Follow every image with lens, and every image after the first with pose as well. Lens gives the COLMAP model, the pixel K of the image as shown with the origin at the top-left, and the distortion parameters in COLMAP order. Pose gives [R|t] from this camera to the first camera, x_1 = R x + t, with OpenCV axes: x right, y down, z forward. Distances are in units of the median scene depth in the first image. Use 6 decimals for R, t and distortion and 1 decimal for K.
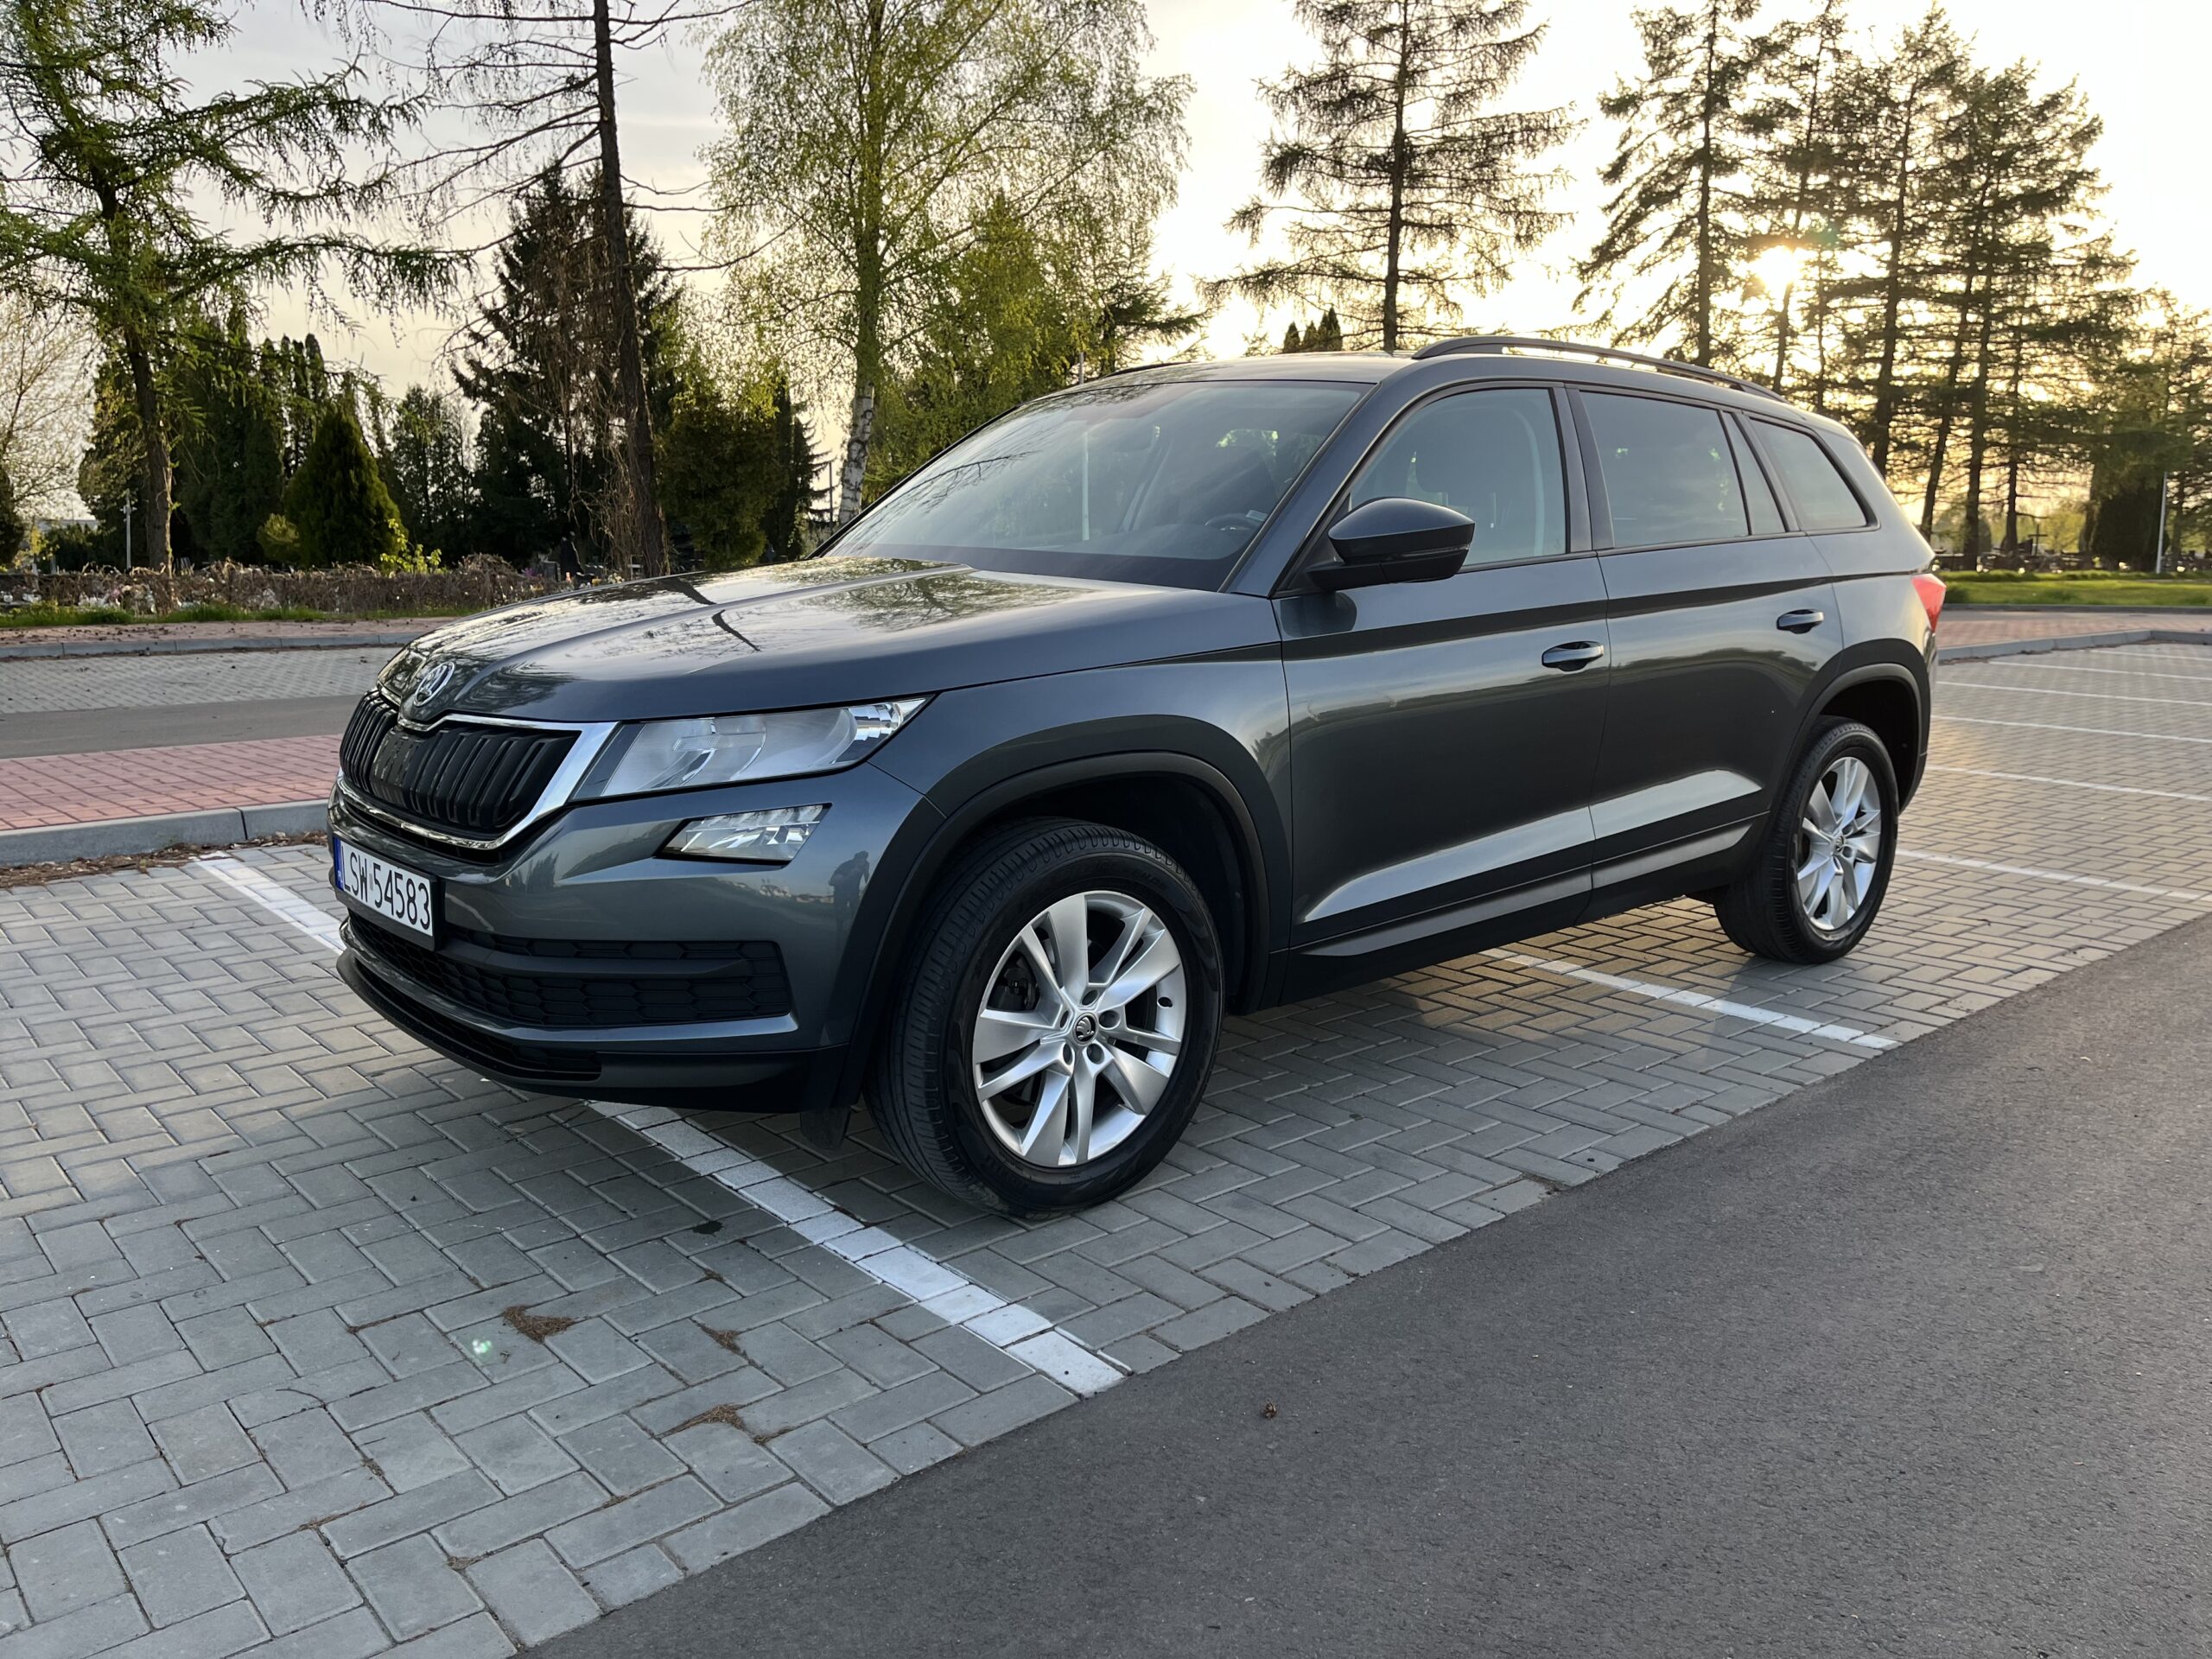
lens RADIAL K [[1672.2, 0, 1110.7], [0, 1672.2, 819.9], [0, 0, 1]] dist [0.038317, -0.038706]
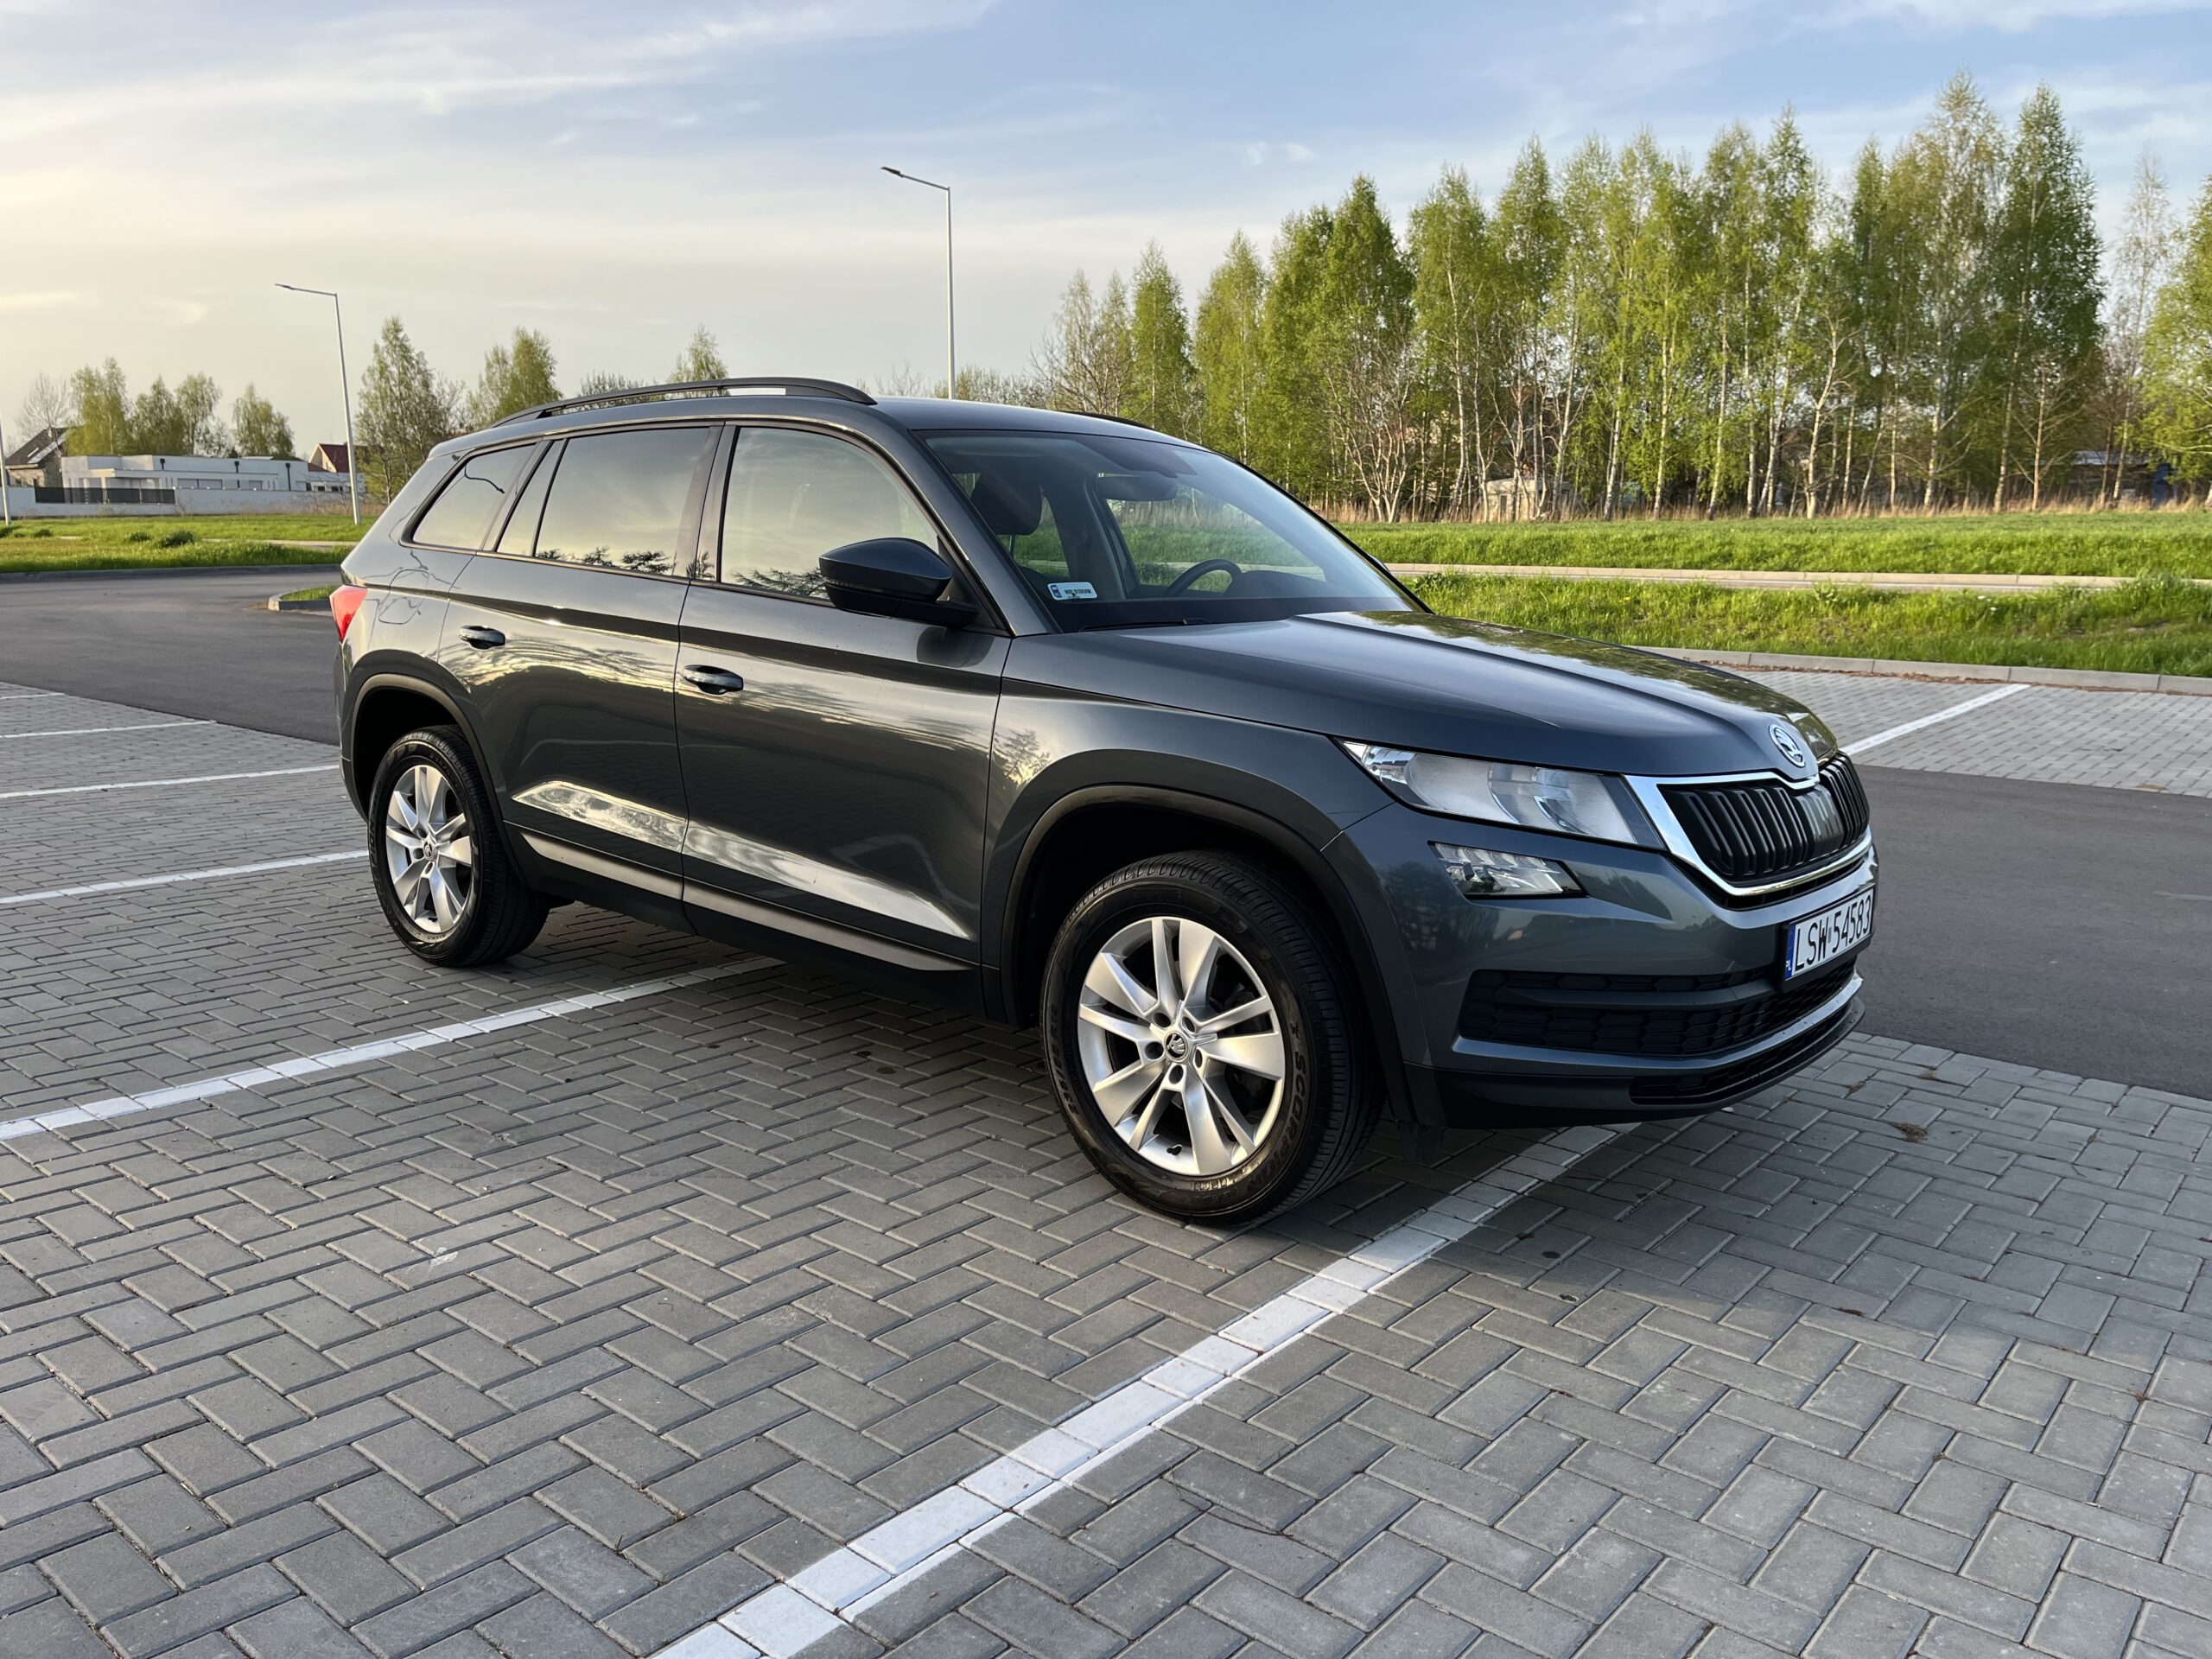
lens RADIAL K [[1672.2, 0, 1115.7], [0, 1672.2, 831.4], [0, 0, 1]] dist [0.038317, -0.038706]
pose [[-0.160173, -0.175965, 0.971278, -1.378098], [0.147524, 0.968664, 0.199819, -0.303463], [-0.976003, 0.175292, -0.129195, 1.552523]]
